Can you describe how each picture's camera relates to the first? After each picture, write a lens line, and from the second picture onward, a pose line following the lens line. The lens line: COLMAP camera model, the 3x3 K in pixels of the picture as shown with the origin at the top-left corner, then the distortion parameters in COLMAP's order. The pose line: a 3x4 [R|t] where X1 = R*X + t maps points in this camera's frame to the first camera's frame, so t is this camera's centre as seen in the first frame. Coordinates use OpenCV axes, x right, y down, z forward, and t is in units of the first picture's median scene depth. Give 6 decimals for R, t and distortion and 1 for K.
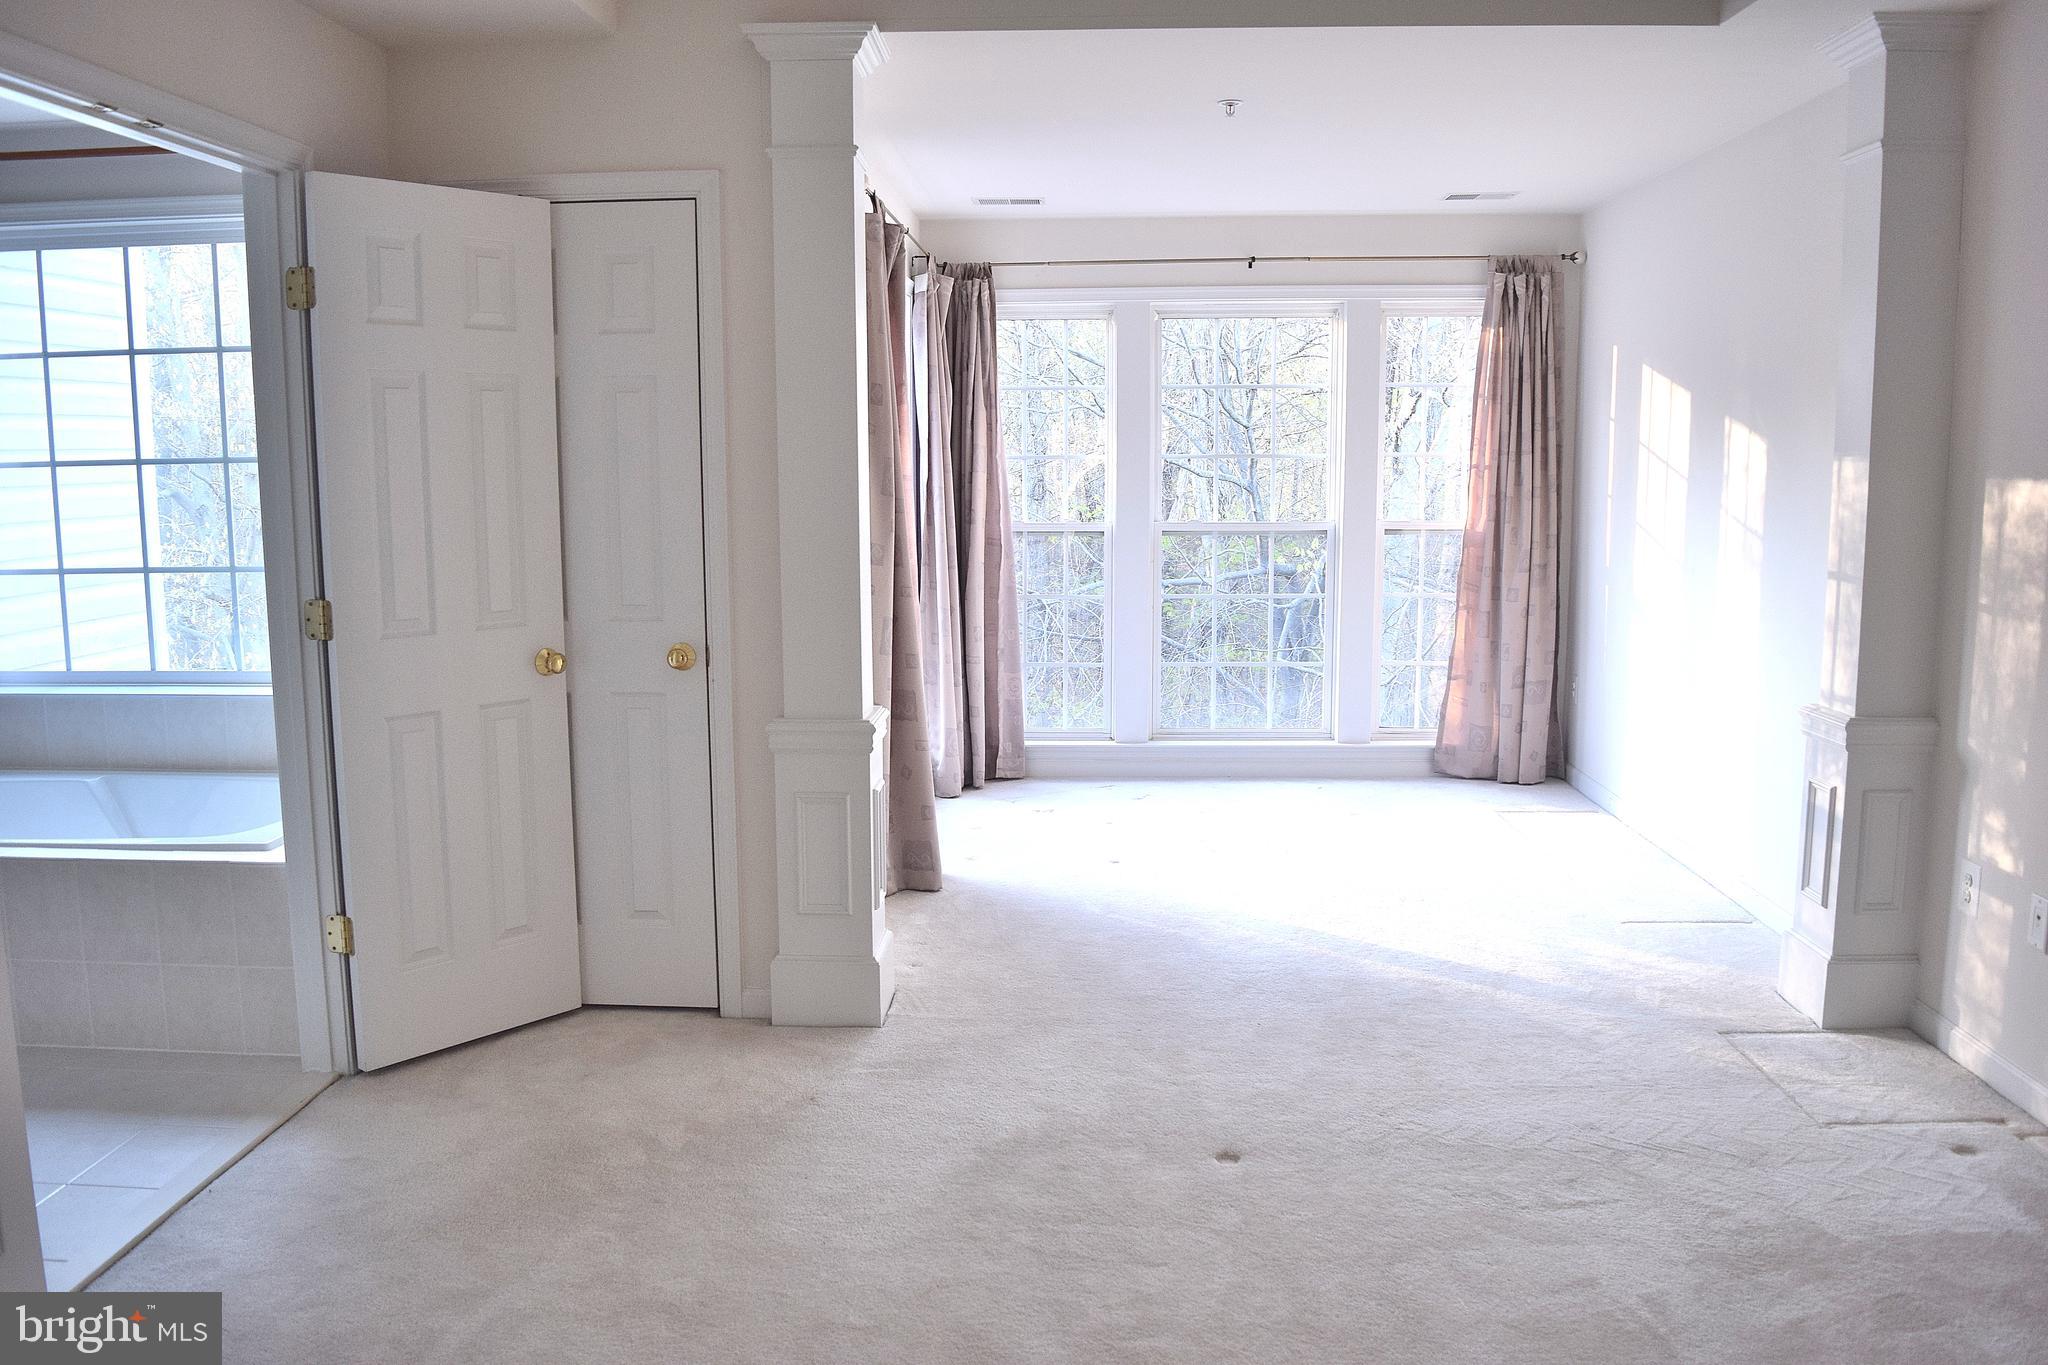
lens RADIAL K [[1607.3, 0, 1027.8], [0, 1607.3, 685.9], [0, 0, 1]] dist [-0.096651, 0.025743]
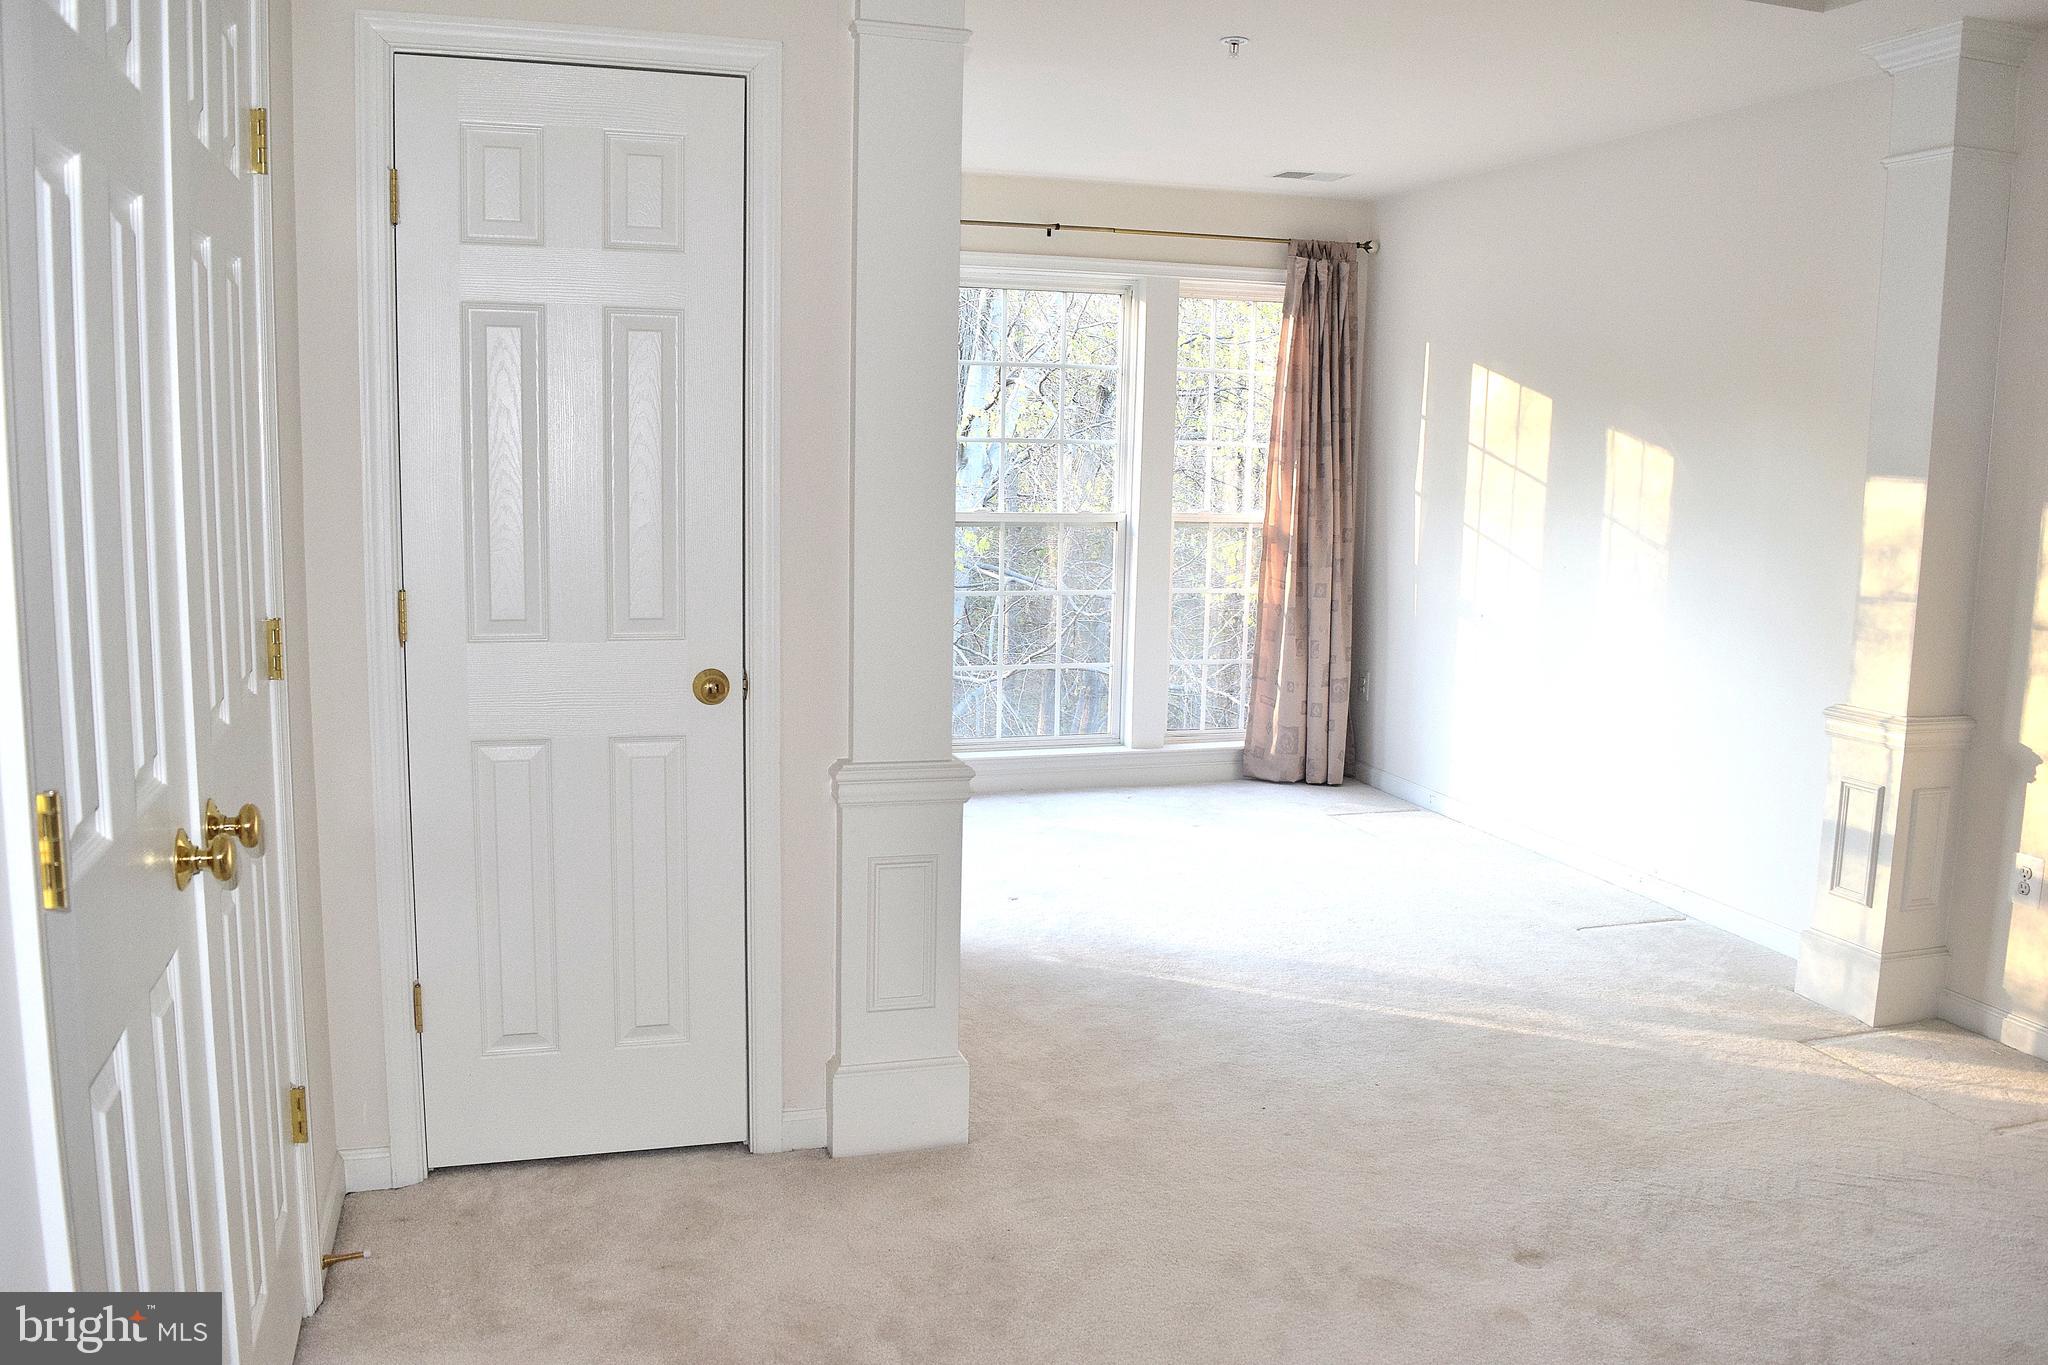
lens RADIAL K [[1607.3, 0, 1026.4], [0, 1607.3, 688.2], [0, 0, 1]] dist [-0.096651, 0.025743]
pose [[0.938449, -0.026491, 0.344401, -0.201056], [0.023615, 0.999642, 0.012543, -0.014123], [-0.344610, -0.003638, 0.938739, 0.144999]]
